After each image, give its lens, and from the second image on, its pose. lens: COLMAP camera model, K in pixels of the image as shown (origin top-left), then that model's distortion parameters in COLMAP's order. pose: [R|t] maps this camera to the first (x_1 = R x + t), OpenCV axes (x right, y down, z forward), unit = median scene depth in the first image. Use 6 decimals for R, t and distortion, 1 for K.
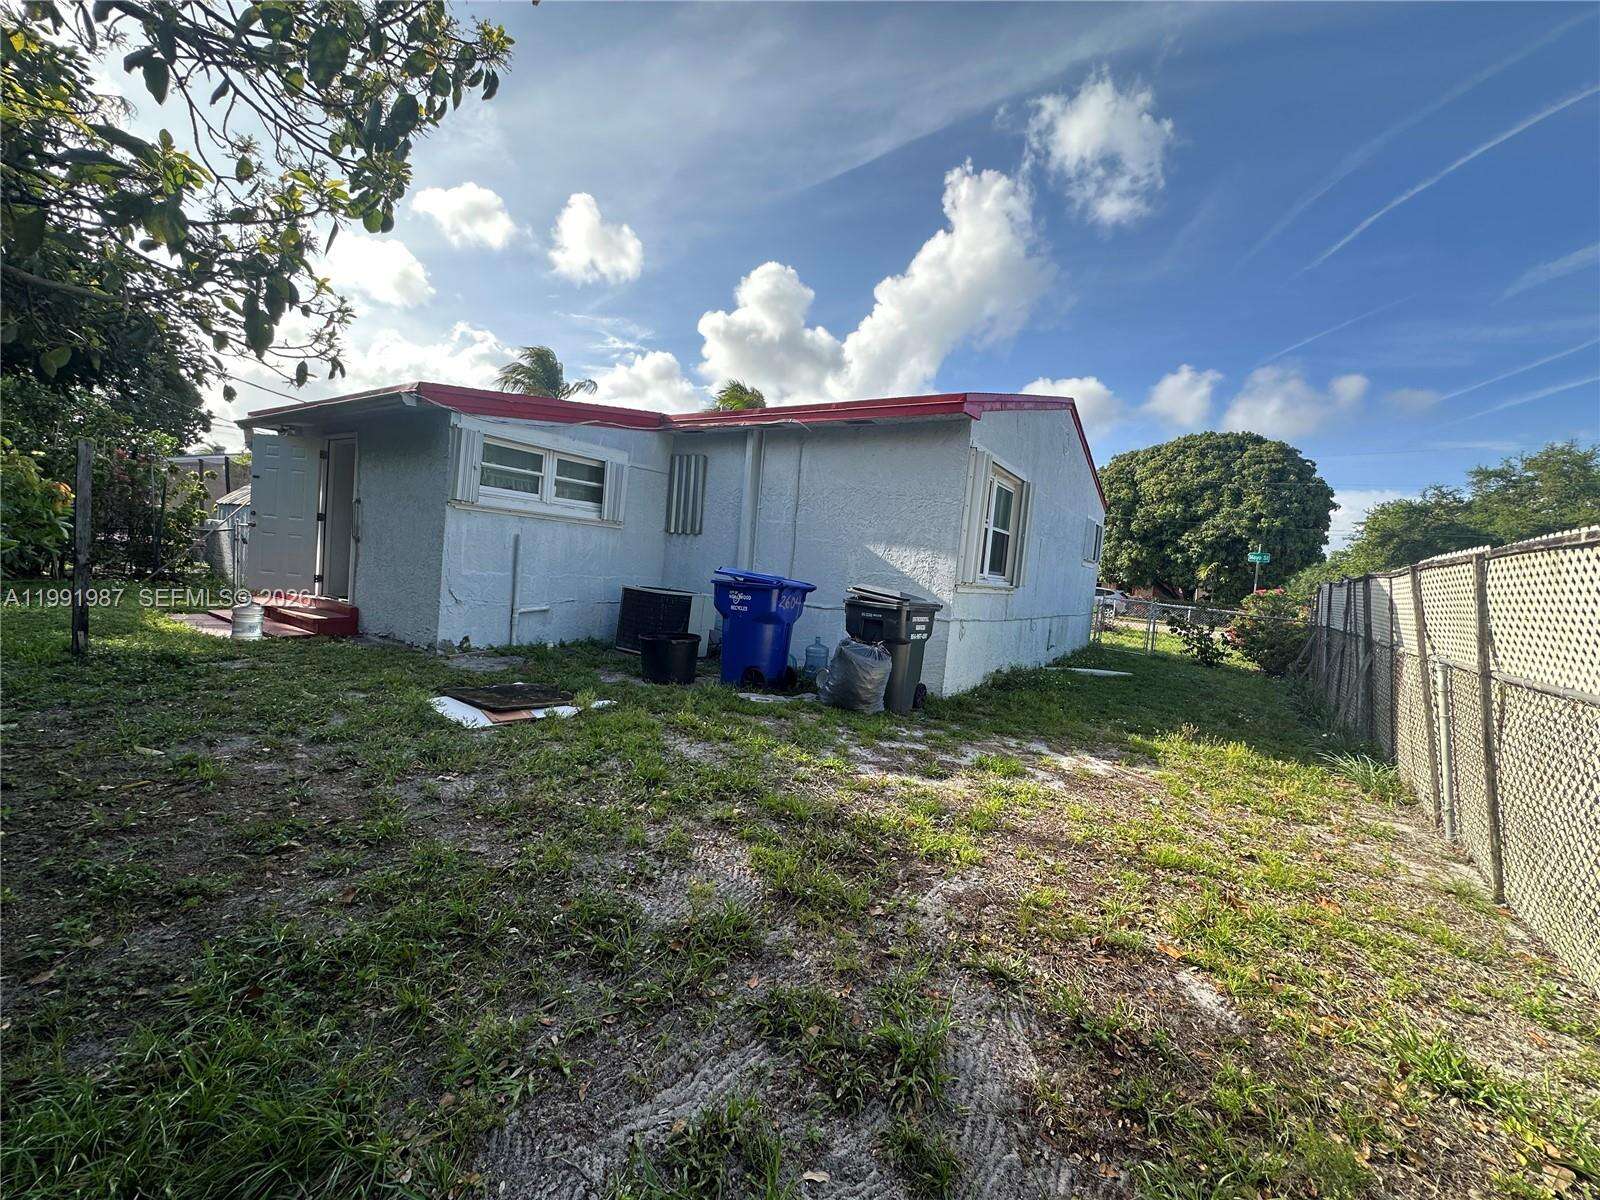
lens RADIAL K [[638.0, 0, 796.5], [0, 638.0, 597.1], [0, 0, 1]] dist [-0.004655, 0.001129]
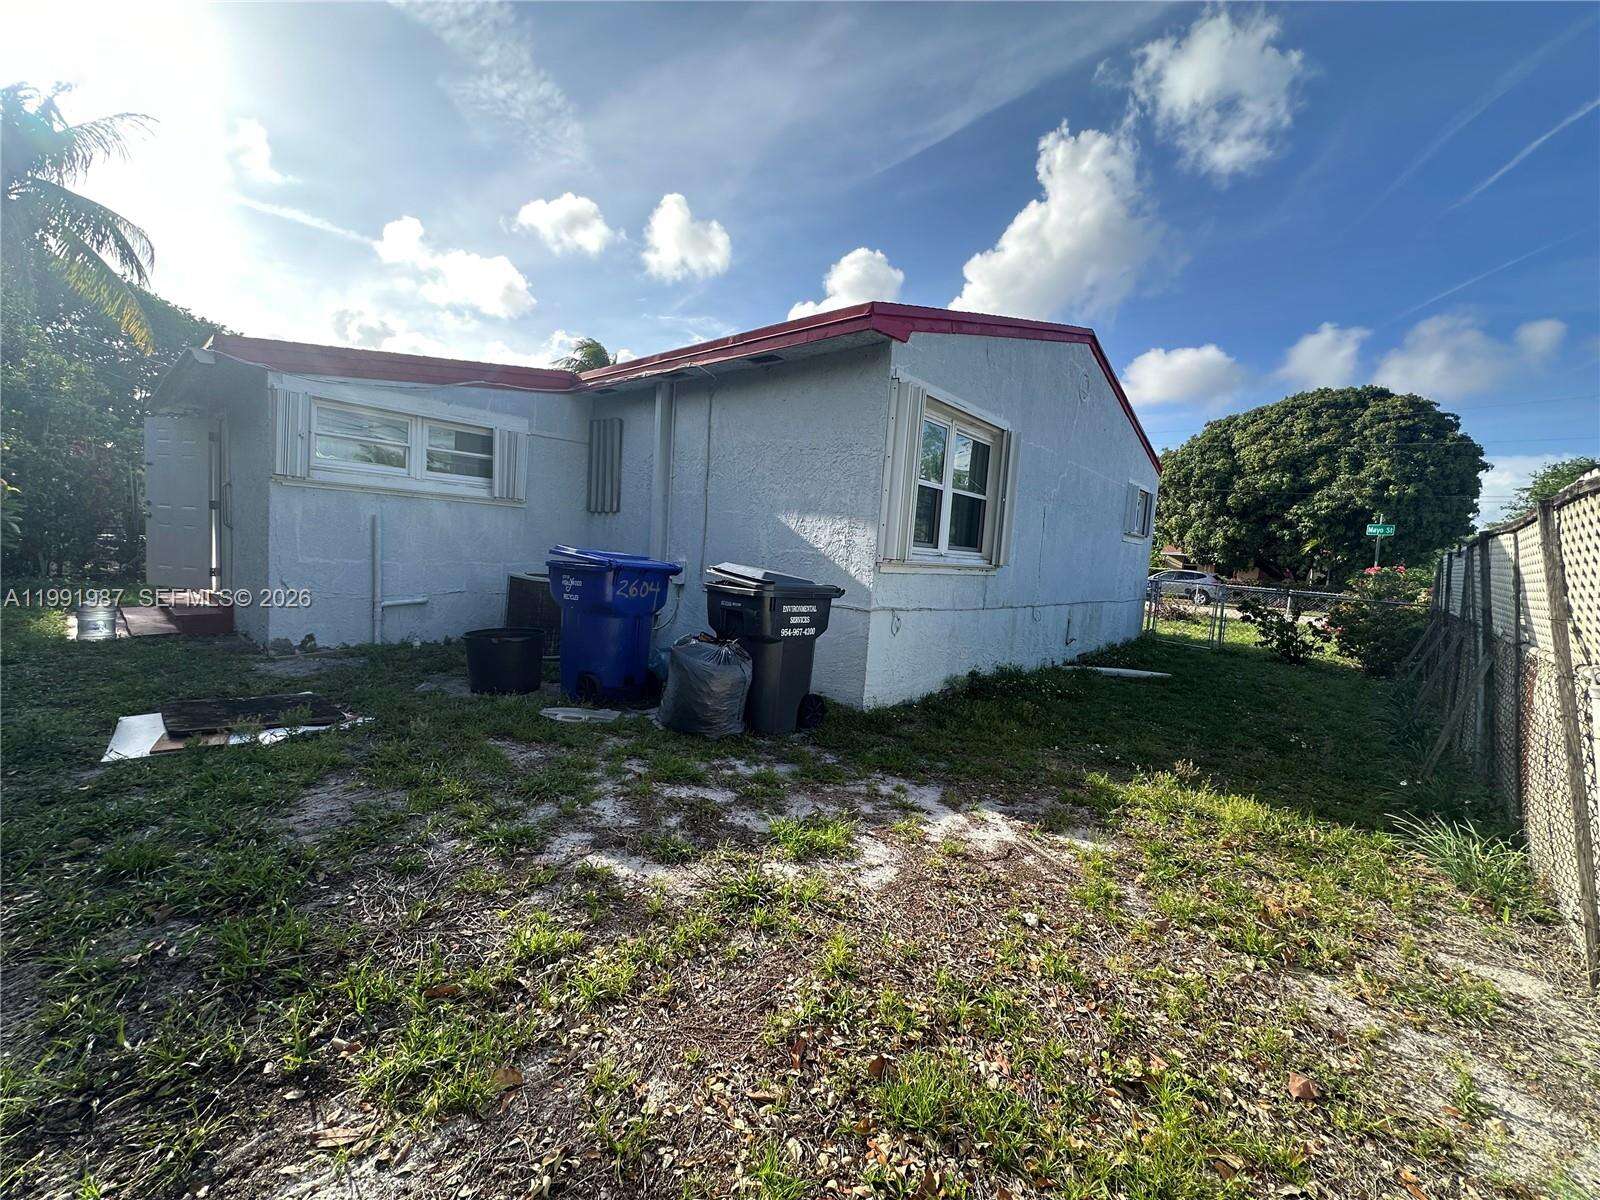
lens RADIAL K [[638.0, 0, 796.0], [0, 638.0, 599.4], [0, 0, 1]] dist [-0.004655, 0.001129]
pose [[0.991323, -0.013193, -0.130785, 0.249085], [0.015634, 0.999722, 0.017654, 0.009353], [0.130516, -0.019546, 0.991254, 0.232403]]
